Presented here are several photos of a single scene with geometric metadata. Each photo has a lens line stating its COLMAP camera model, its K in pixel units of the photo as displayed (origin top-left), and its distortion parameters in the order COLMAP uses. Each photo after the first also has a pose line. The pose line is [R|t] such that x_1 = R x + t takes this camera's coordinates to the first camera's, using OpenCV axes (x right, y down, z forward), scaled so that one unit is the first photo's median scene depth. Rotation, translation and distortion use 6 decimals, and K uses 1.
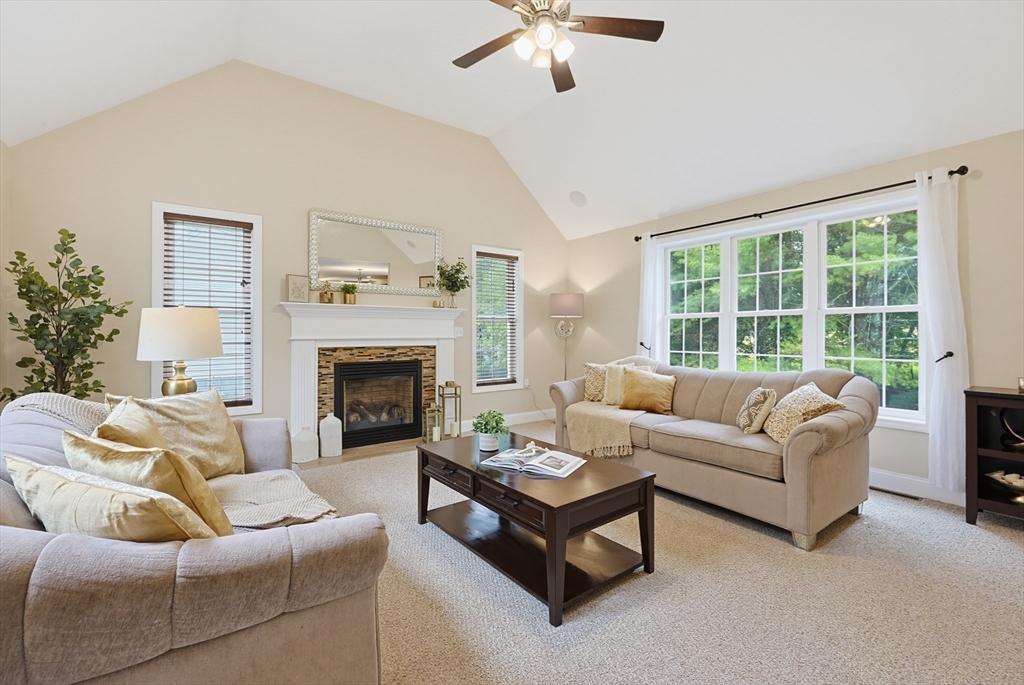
lens RADIAL K [[443.0, 0, 520.6], [0, 443.0, 338.3], [0, 0, 1]] dist [-0.000868, -0.001449]
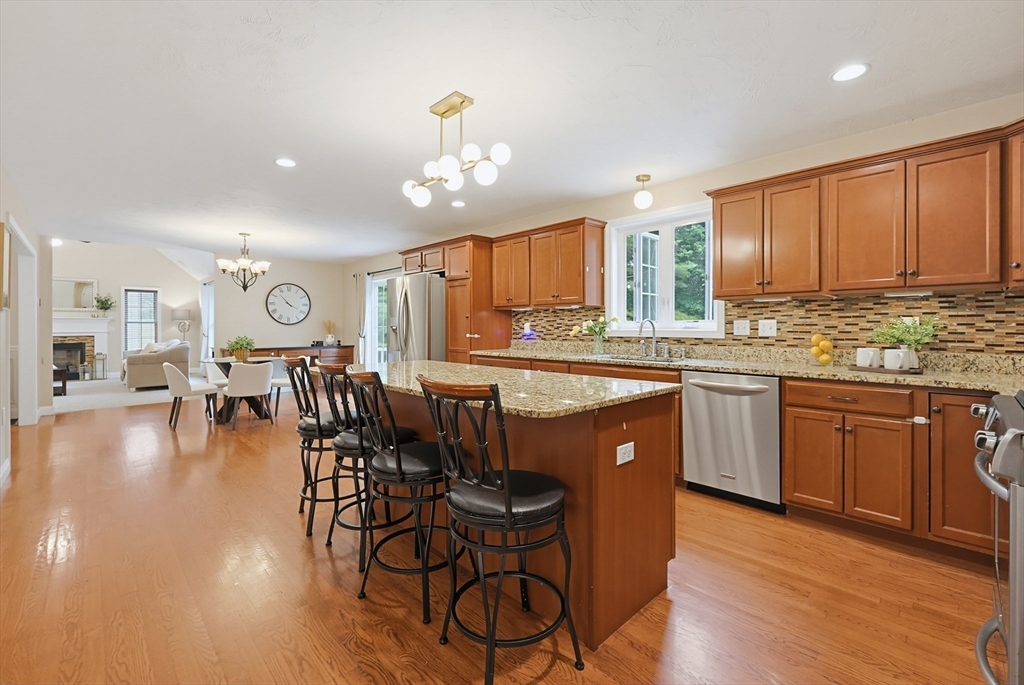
lens RADIAL K [[443.0, 0, 525.5], [0, 443.0, 326.1], [0, 0, 1]] dist [-0.000868, -0.001449]
pose [[0.993350, -0.002831, 0.115096, 1.692079], [0.003924, 0.999949, -0.009271, -0.001668], [-0.115064, 0.009661, 0.993311, -1.390652]]
